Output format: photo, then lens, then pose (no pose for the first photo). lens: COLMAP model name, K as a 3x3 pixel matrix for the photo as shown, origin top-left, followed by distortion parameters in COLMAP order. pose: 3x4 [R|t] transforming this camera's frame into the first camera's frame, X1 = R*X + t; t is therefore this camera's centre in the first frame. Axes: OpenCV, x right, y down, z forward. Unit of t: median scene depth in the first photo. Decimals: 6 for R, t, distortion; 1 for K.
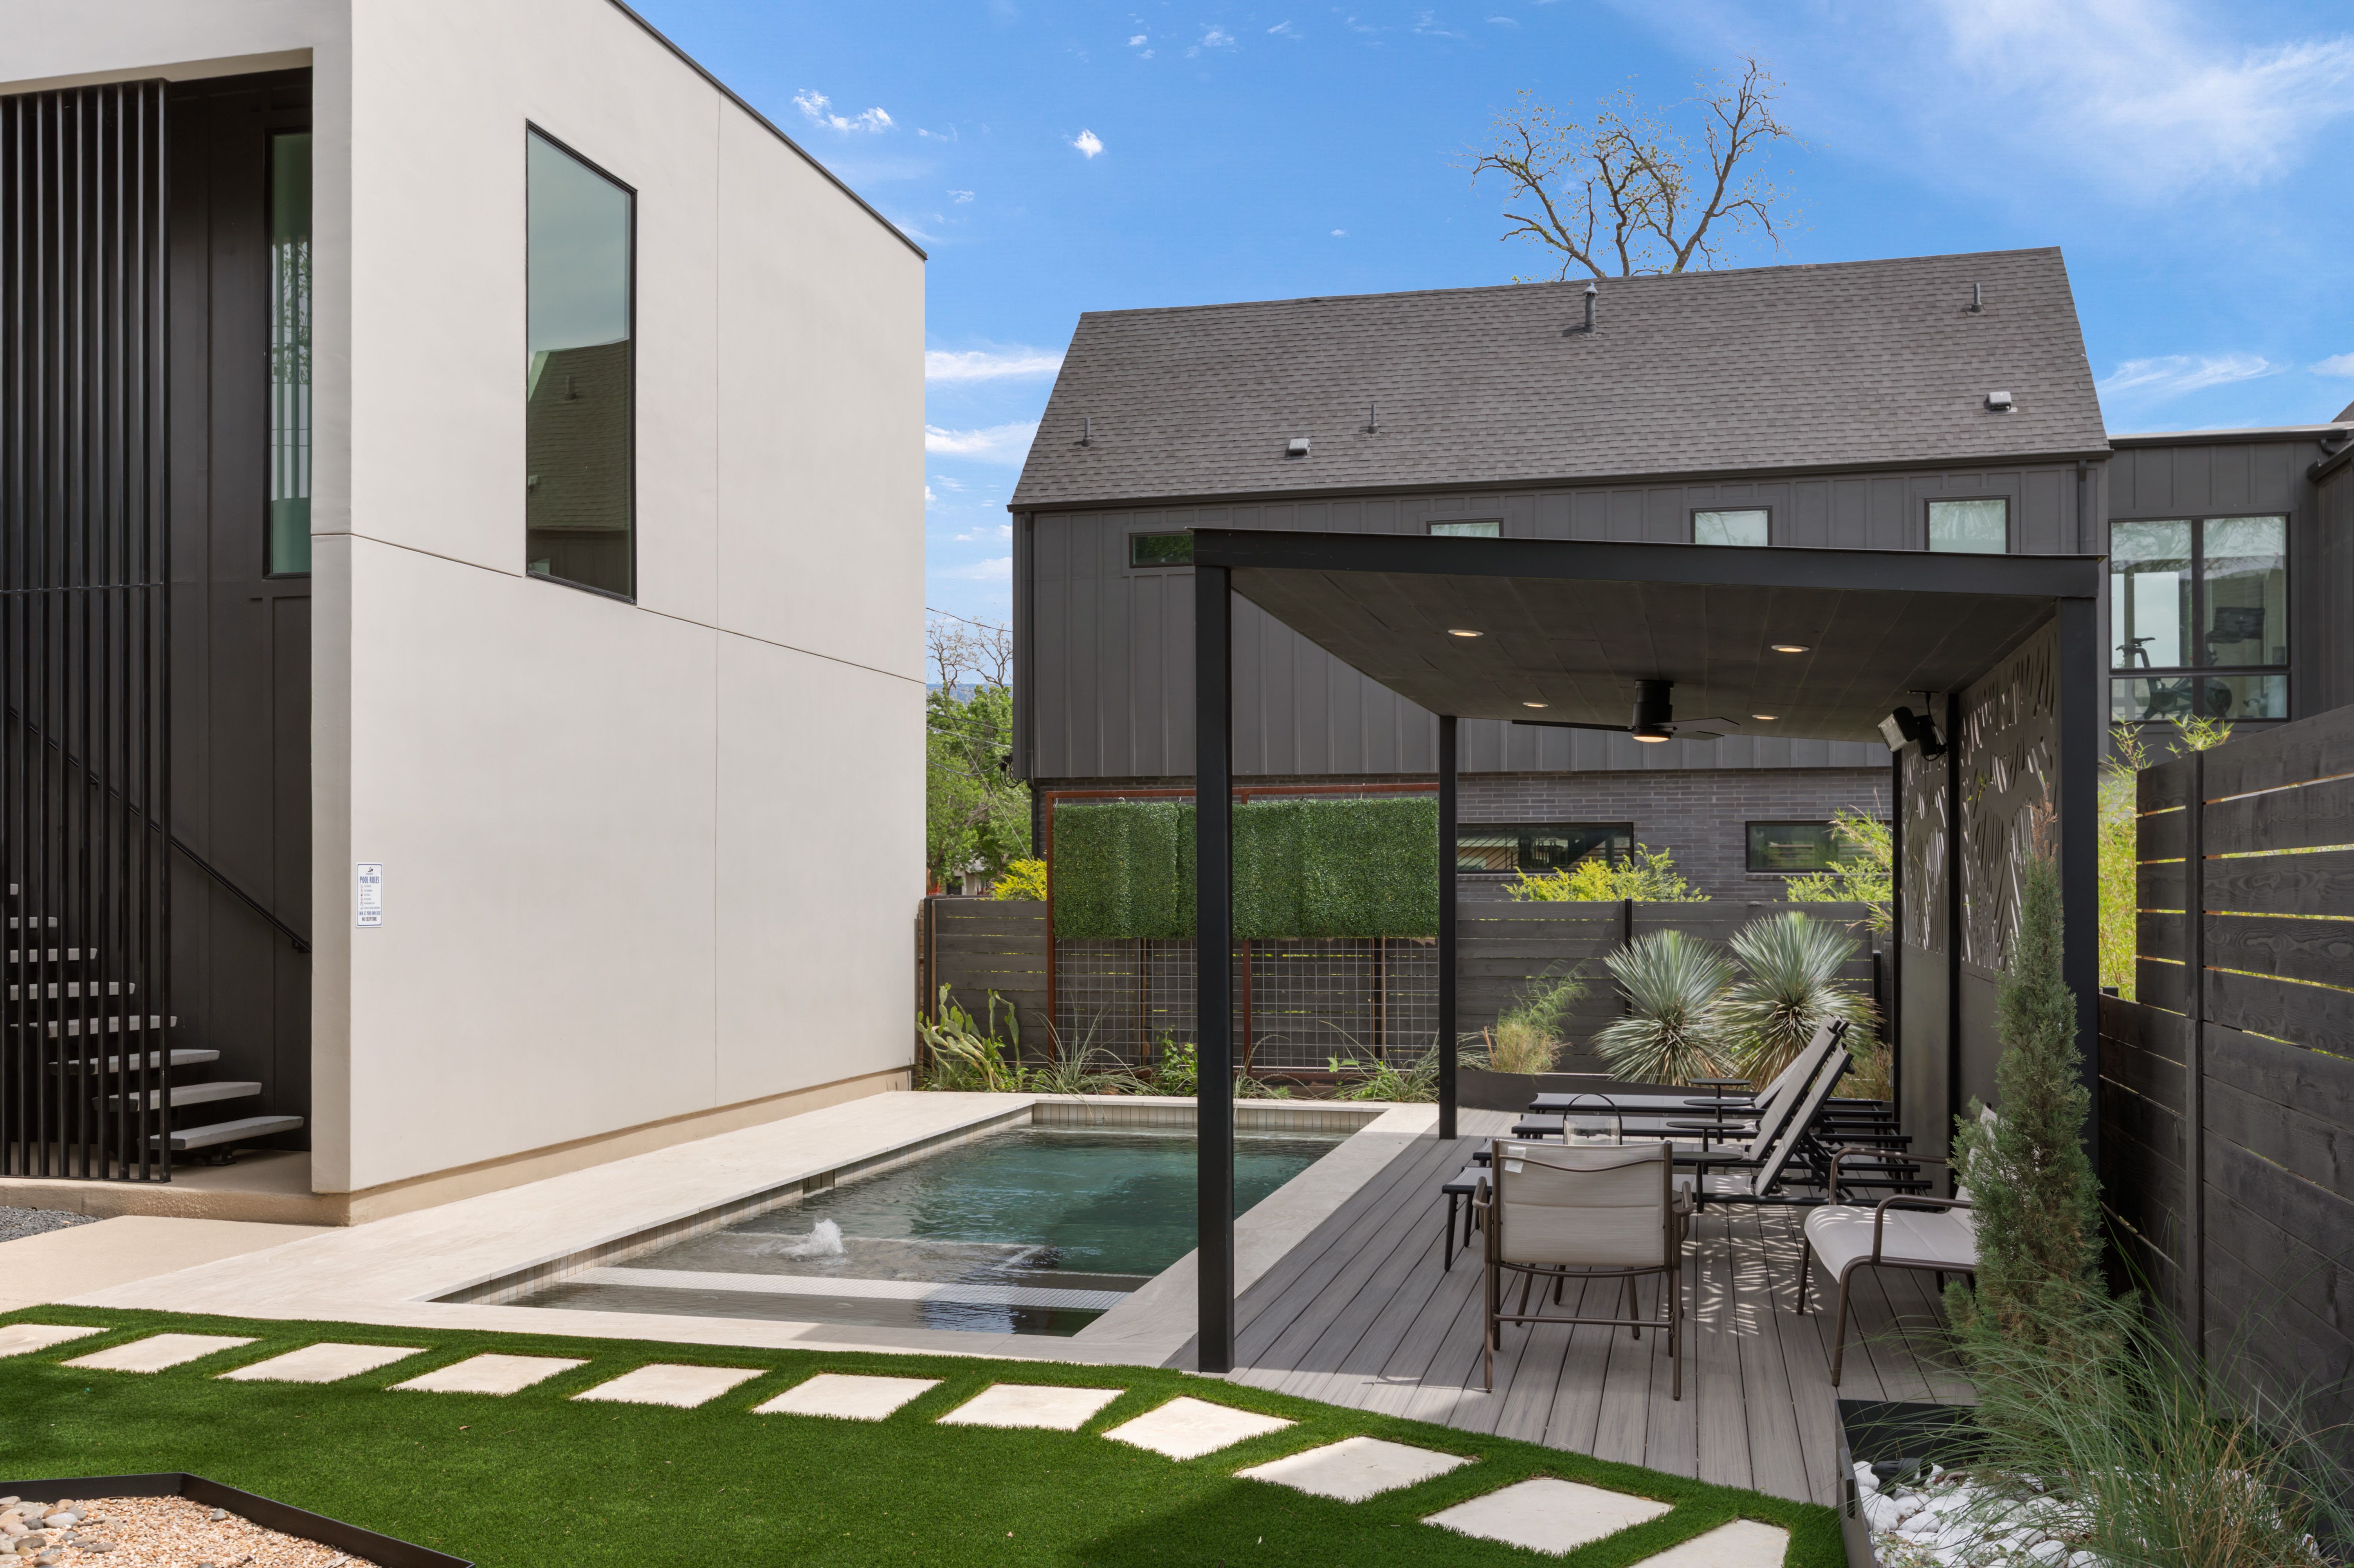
lens RADIAL K [[2108.8, 0, 1178.5], [0, 2108.8, 883.0], [0, 0, 1]] dist [-0.002924, 0.007279]
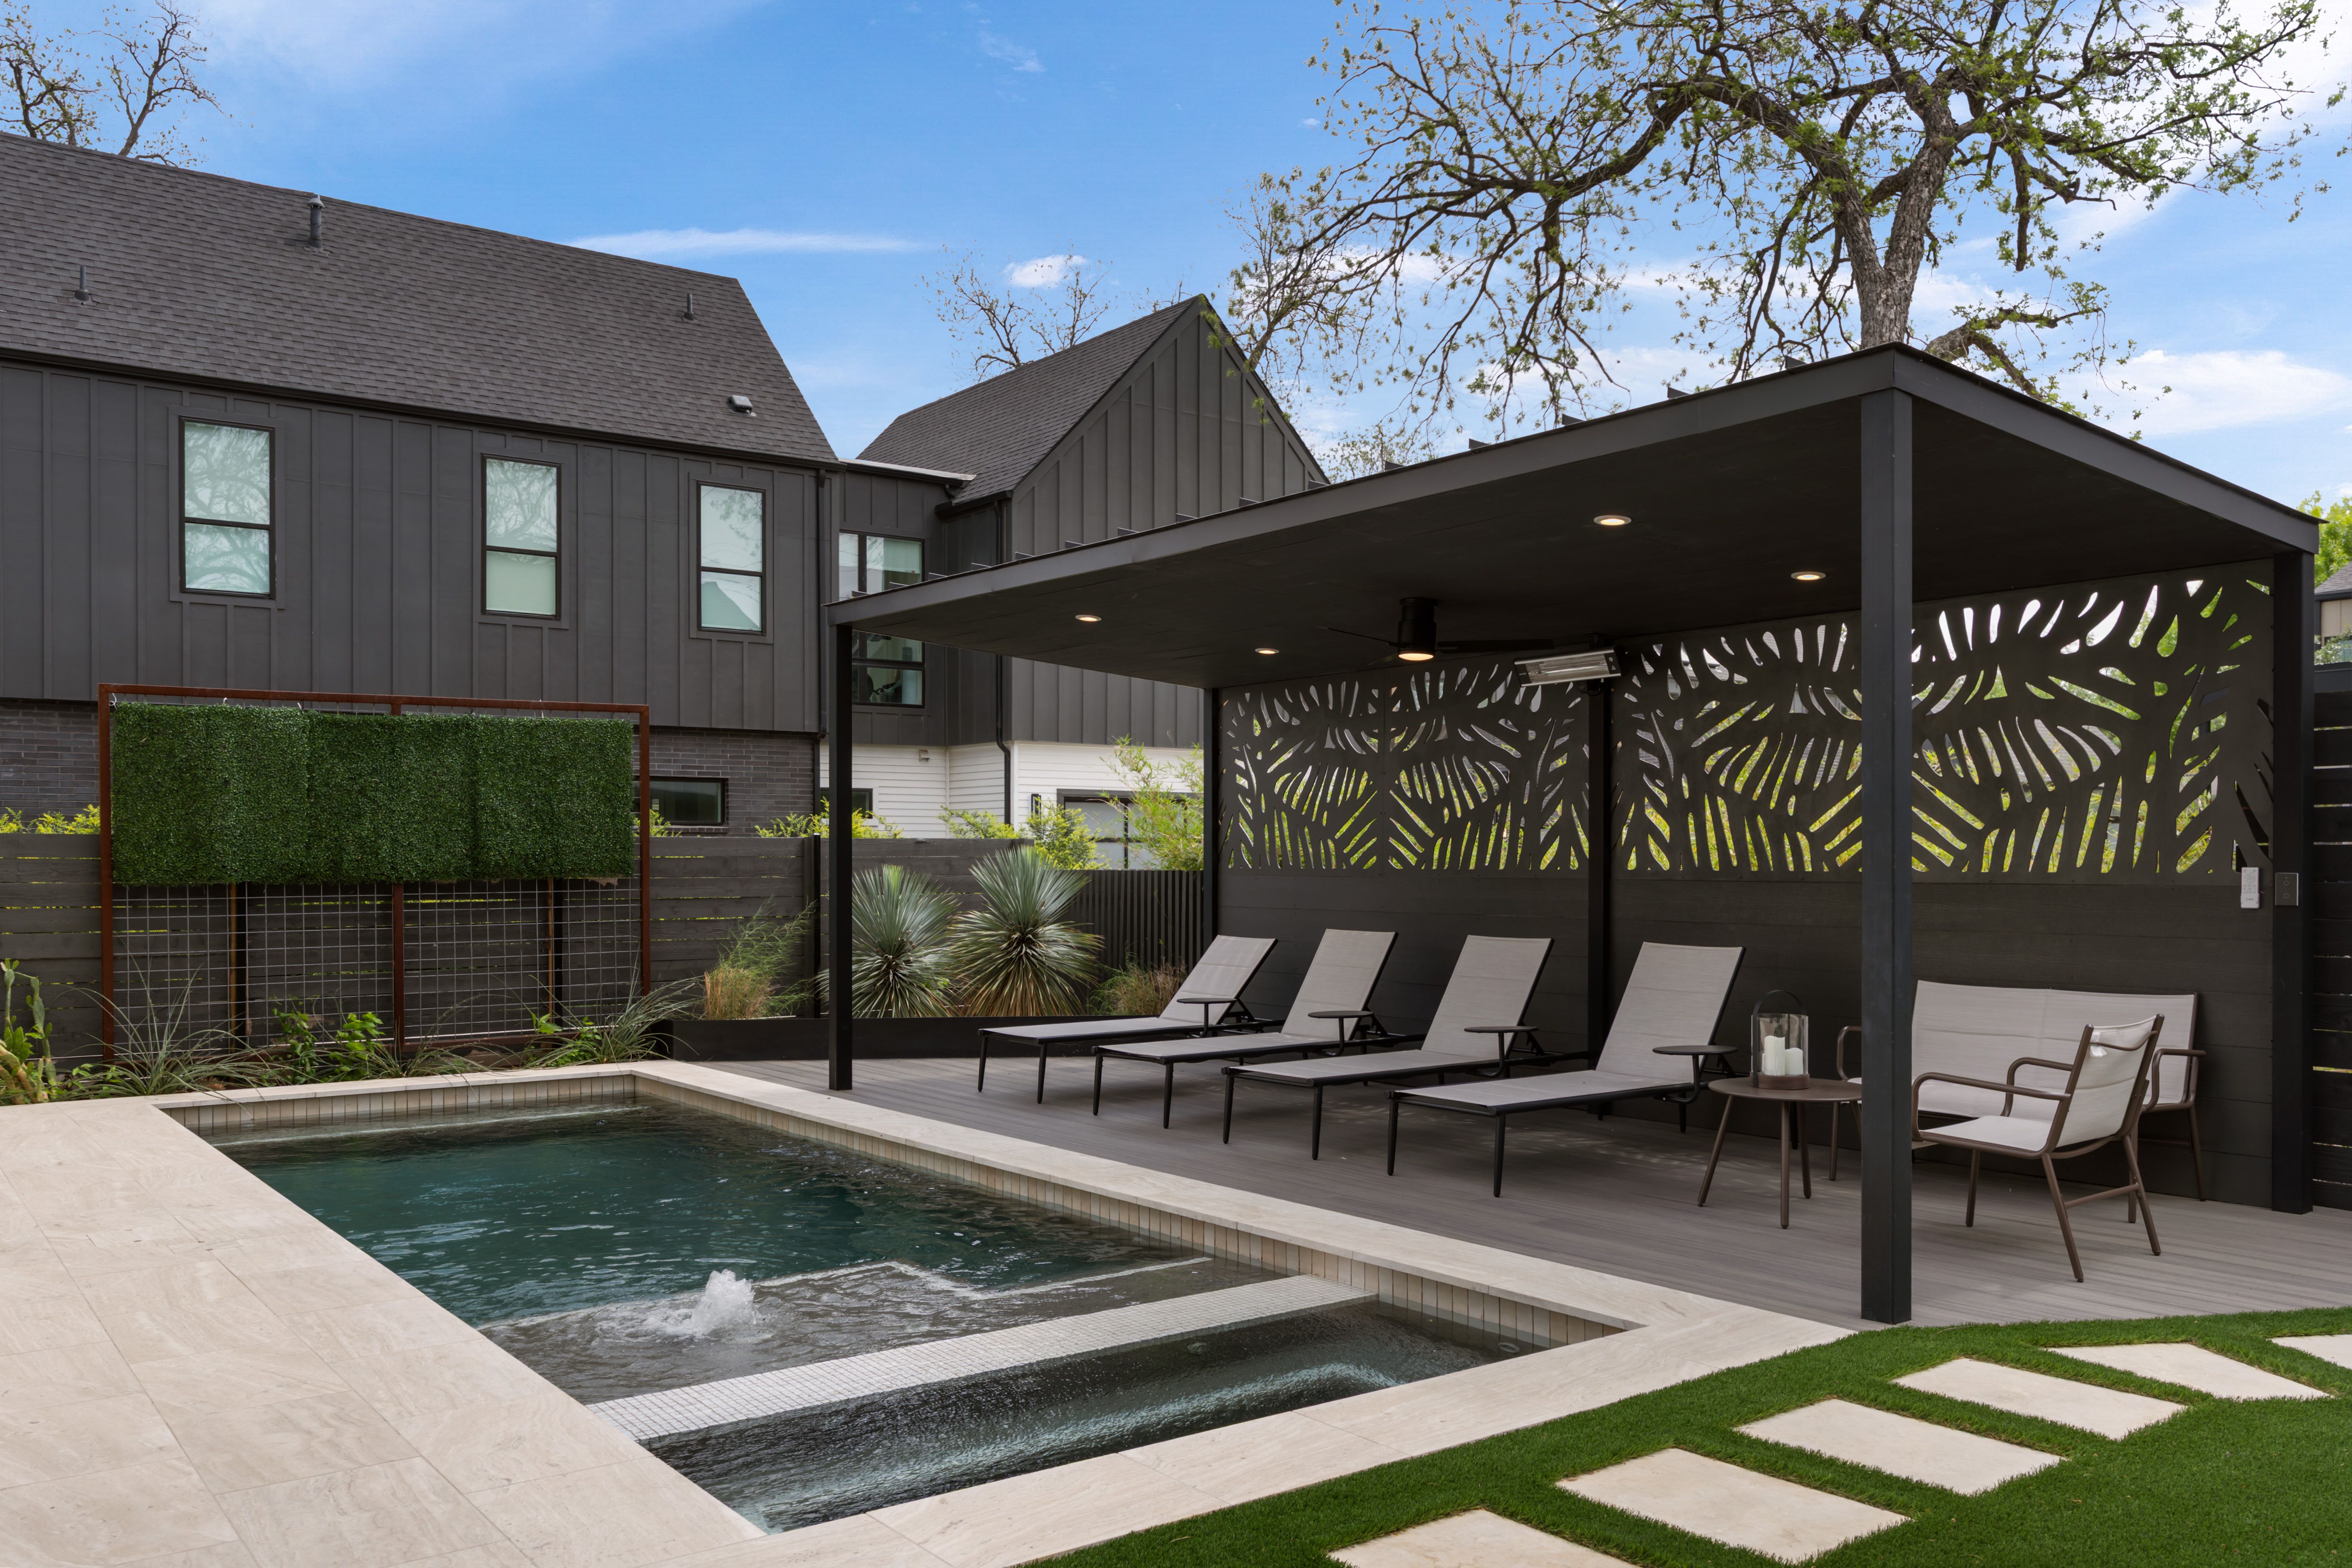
lens RADIAL K [[1815.7, 0, 1163.6], [0, 1815.7, 880.1], [0, 0, 1]] dist [-0.001498, 0.010234]
pose [[0.635061, -0.010479, 0.772391, -0.422121], [0.001351, 0.999922, 0.012456, 0.023047], [-0.772461, -0.006866, 0.635026, 0.427499]]
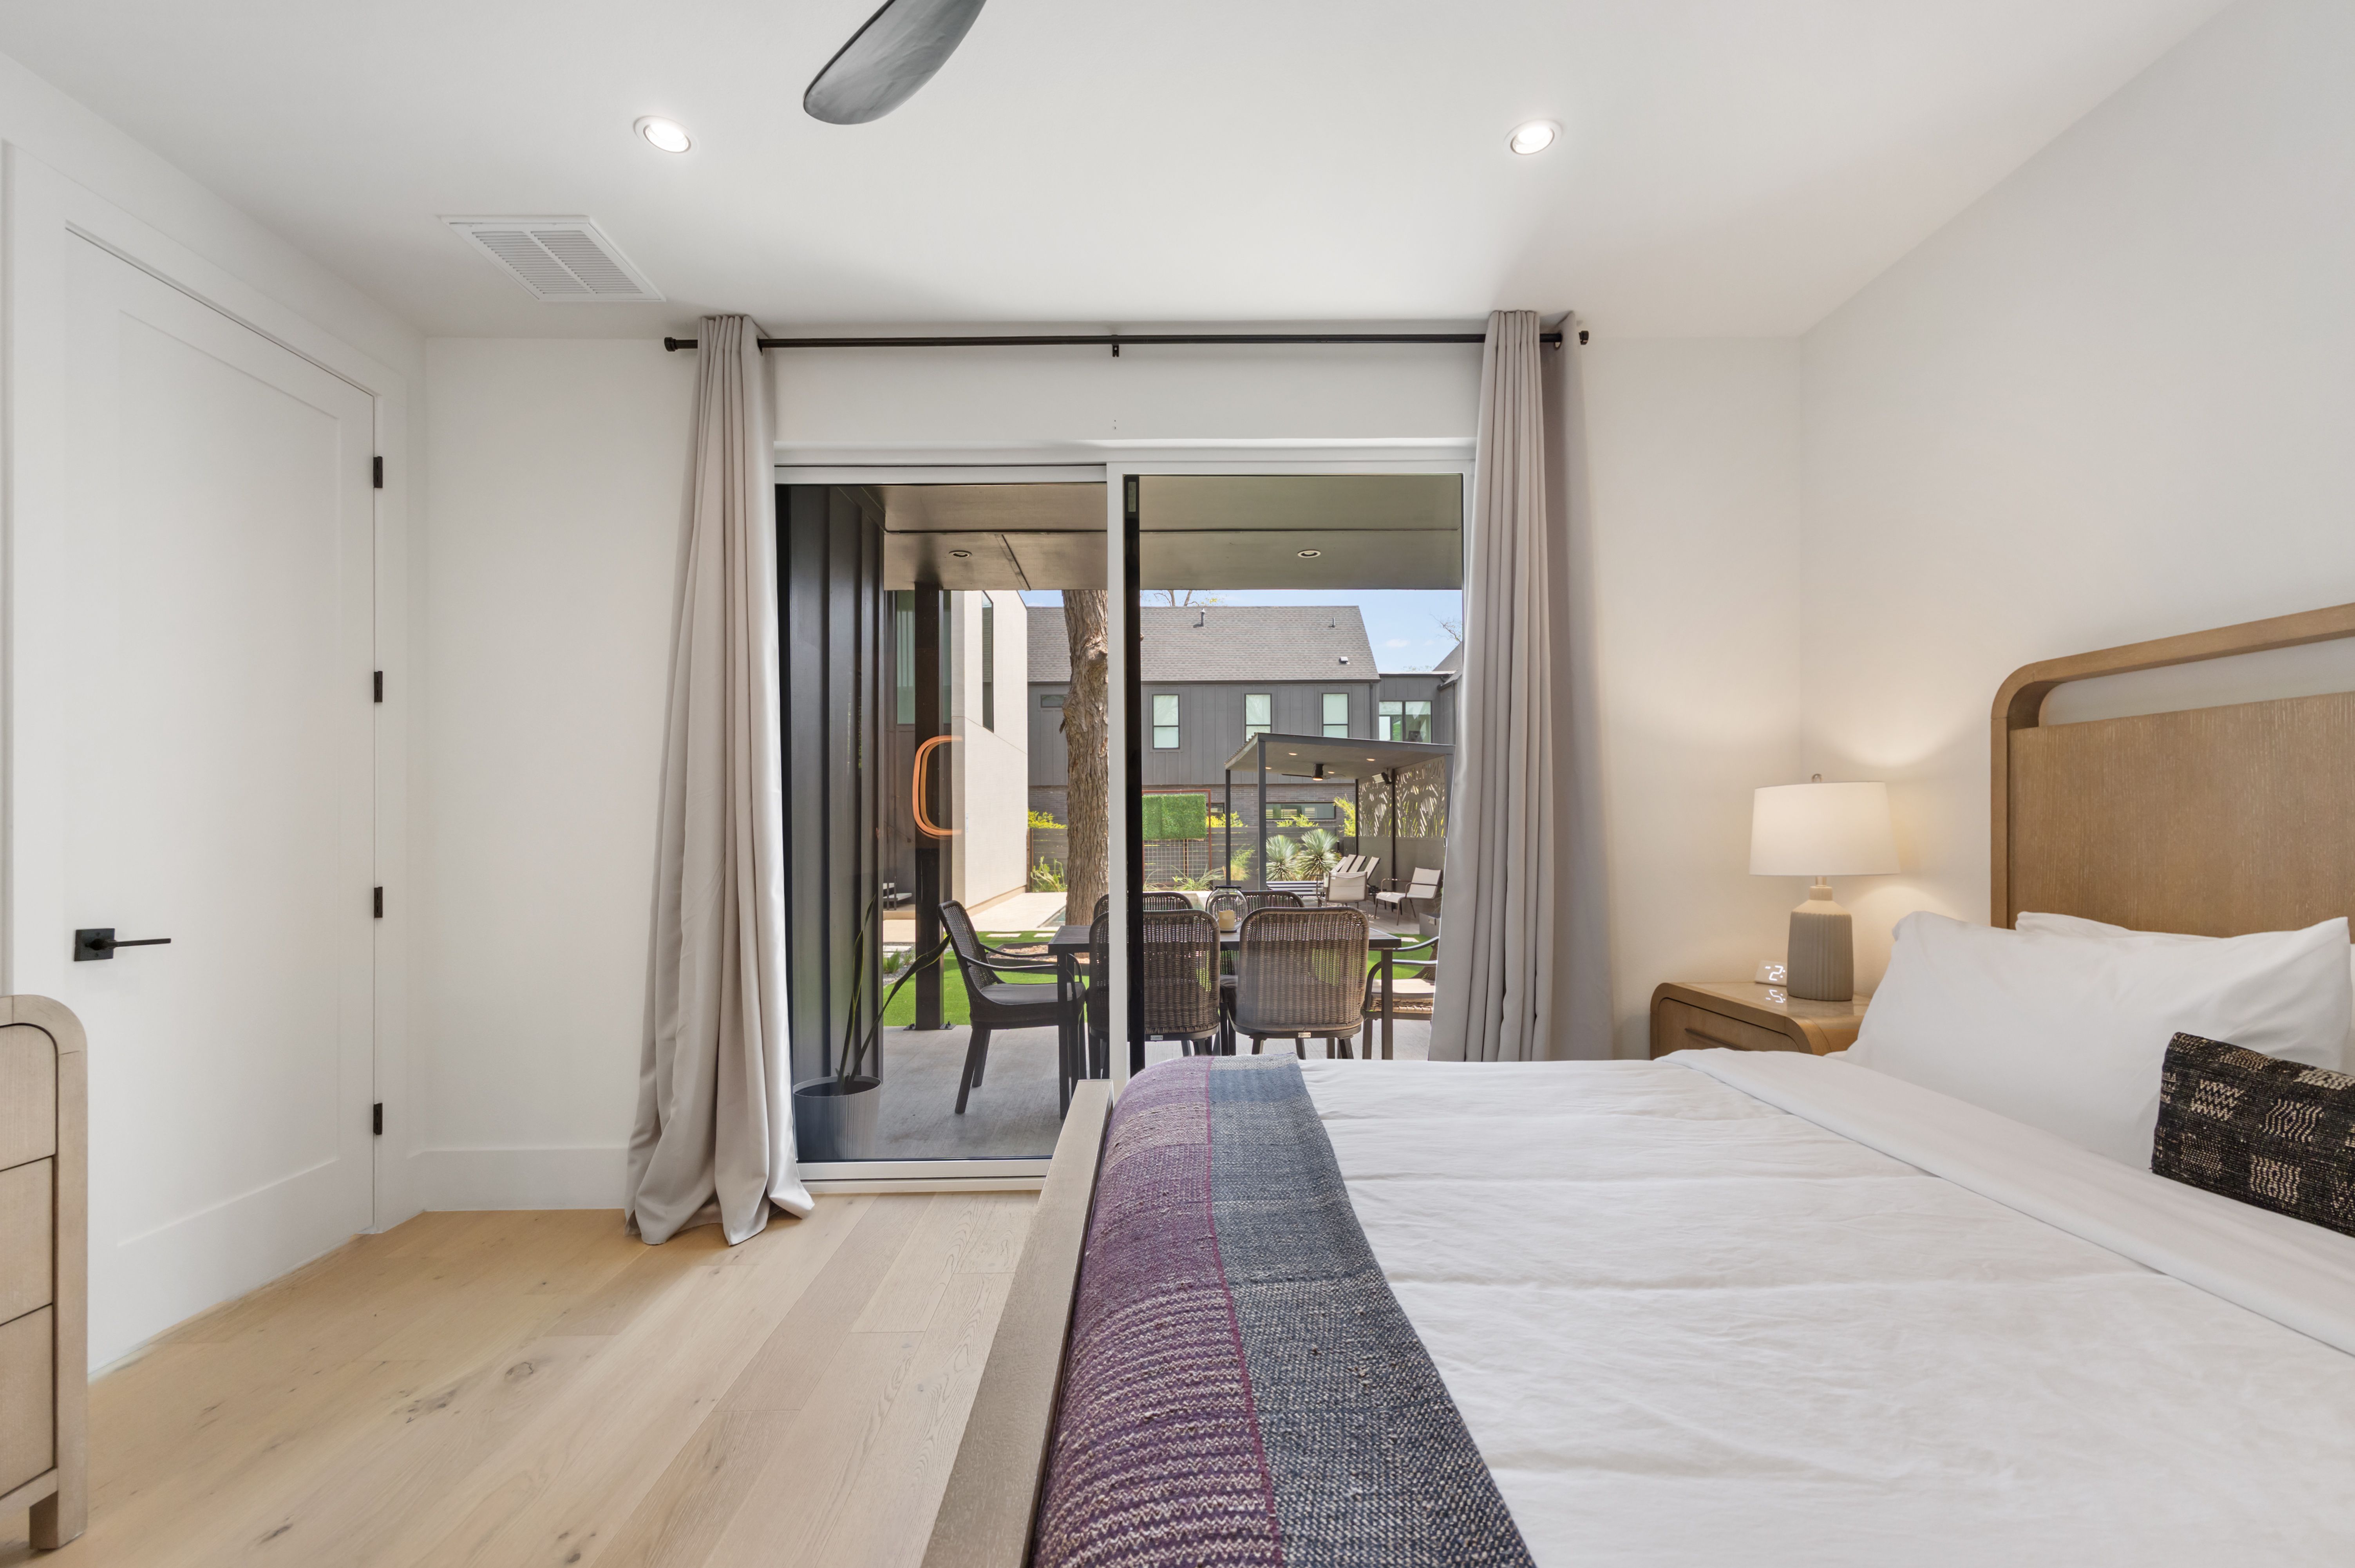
lens RADIAL K [[966.2, 0, 1177.1], [0, 966.2, 835.2], [0, 0, 1]] dist [0.000756, 0.000952]
pose [[0.966014, -0.007447, 0.258382, -0.370051], [0.006575, 0.999969, 0.004237, 0.018533], [-0.258405, -0.002394, 0.966034, -0.484194]]
